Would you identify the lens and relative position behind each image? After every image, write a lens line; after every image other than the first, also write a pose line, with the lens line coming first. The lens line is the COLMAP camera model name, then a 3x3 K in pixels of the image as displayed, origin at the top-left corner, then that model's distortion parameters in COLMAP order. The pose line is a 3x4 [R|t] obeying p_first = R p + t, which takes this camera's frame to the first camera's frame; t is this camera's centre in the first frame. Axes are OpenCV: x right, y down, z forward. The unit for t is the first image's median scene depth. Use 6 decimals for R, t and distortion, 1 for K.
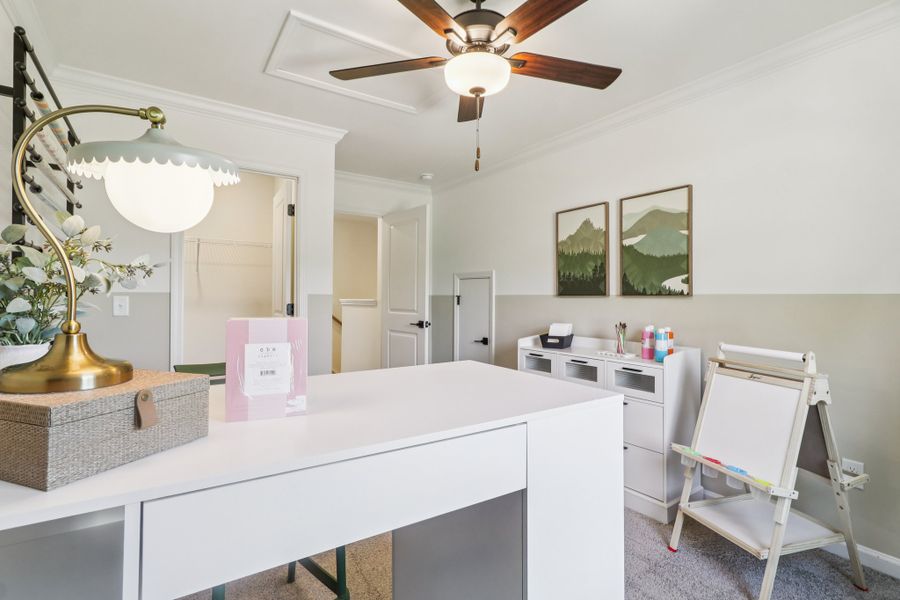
lens RADIAL K [[429.7, 0, 448.8], [0, 429.7, 303.0], [0, 0, 1]] dist [0.002343, 0.000348]
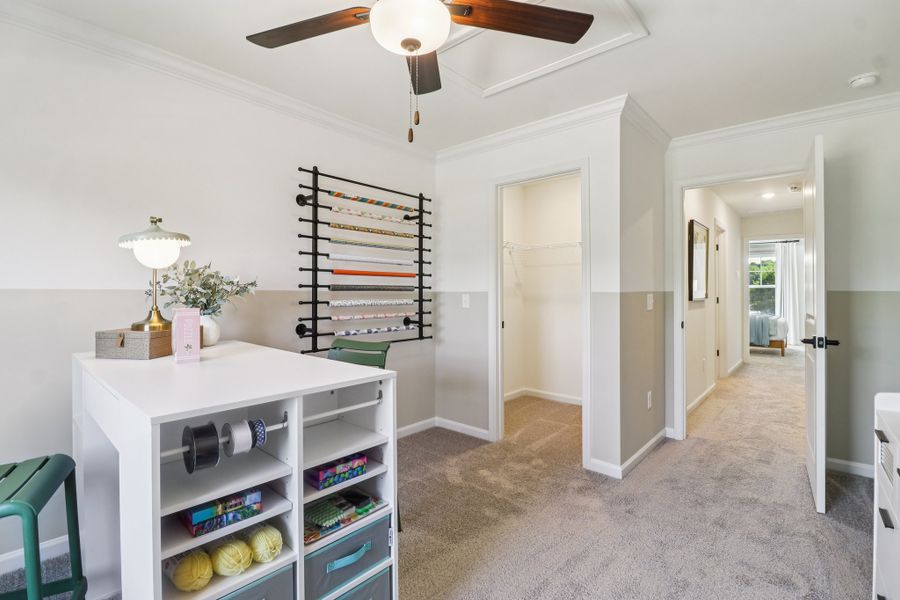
lens RADIAL K [[423.8, 0, 447.7], [0, 423.8, 295.3], [0, 0, 1]] dist [-0.002775, -0.001468]
pose [[0.248368, 0.000997, -0.968665, 0.586938], [-0.011232, 0.999935, -0.001850, -0.010255], [0.968601, 0.011340, 0.248363, 0.593867]]
